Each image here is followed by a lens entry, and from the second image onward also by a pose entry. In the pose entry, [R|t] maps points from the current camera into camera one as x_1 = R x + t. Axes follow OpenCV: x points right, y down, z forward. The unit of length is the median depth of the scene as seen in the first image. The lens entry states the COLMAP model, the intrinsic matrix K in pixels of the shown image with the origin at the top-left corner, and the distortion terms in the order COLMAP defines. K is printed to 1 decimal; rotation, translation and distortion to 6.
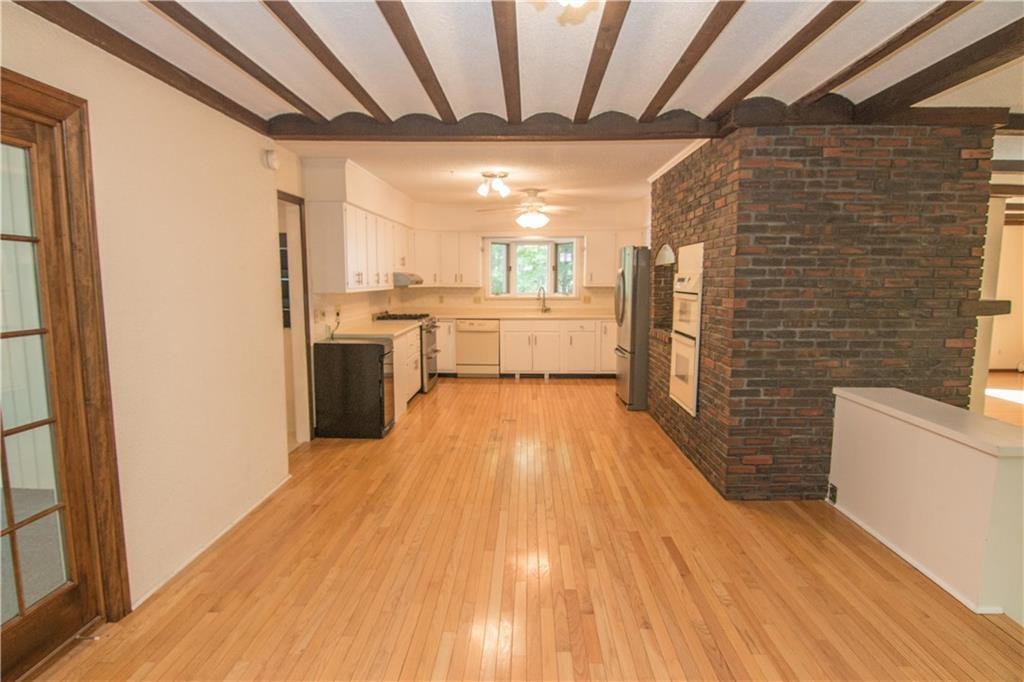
lens RADIAL K [[538.4, 0, 512.0], [0, 538.4, 341.0], [0, 0, 1]] dist [-0.000286, -0.000132]
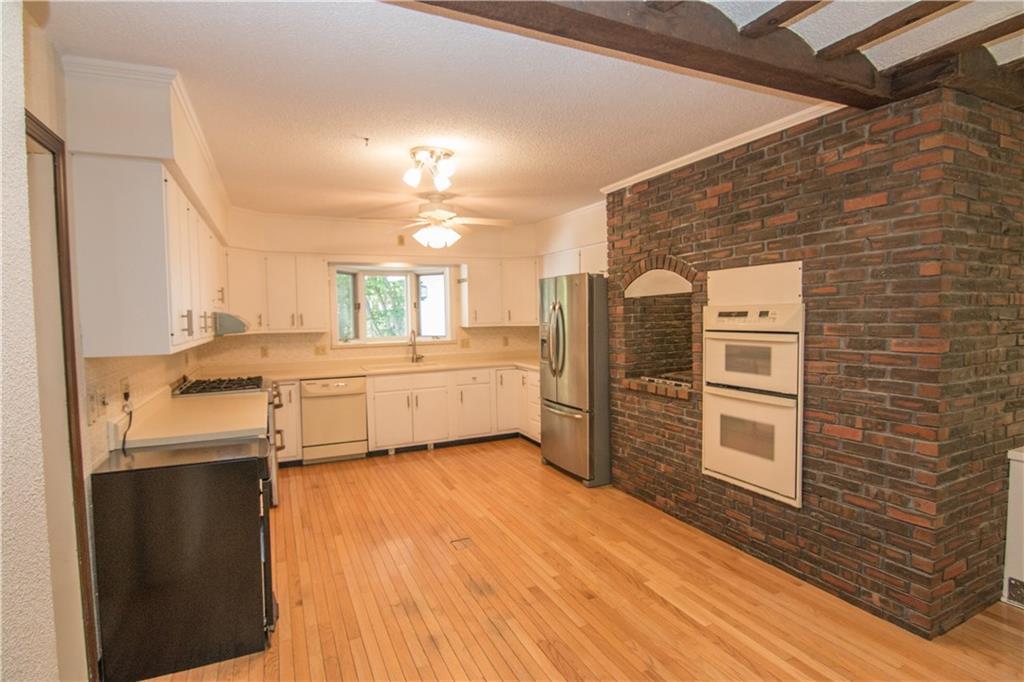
lens RADIAL K [[513.7, 0, 512.0], [0, 513.7, 341.0], [0, 0, 1]] dist [-0.011056, -0.000807]
pose [[0.891005, -0.040496, 0.452184, -0.172086], [0.072142, 0.995988, -0.052955, -0.040253], [-0.448225, 0.079804, 0.890351, 0.334184]]
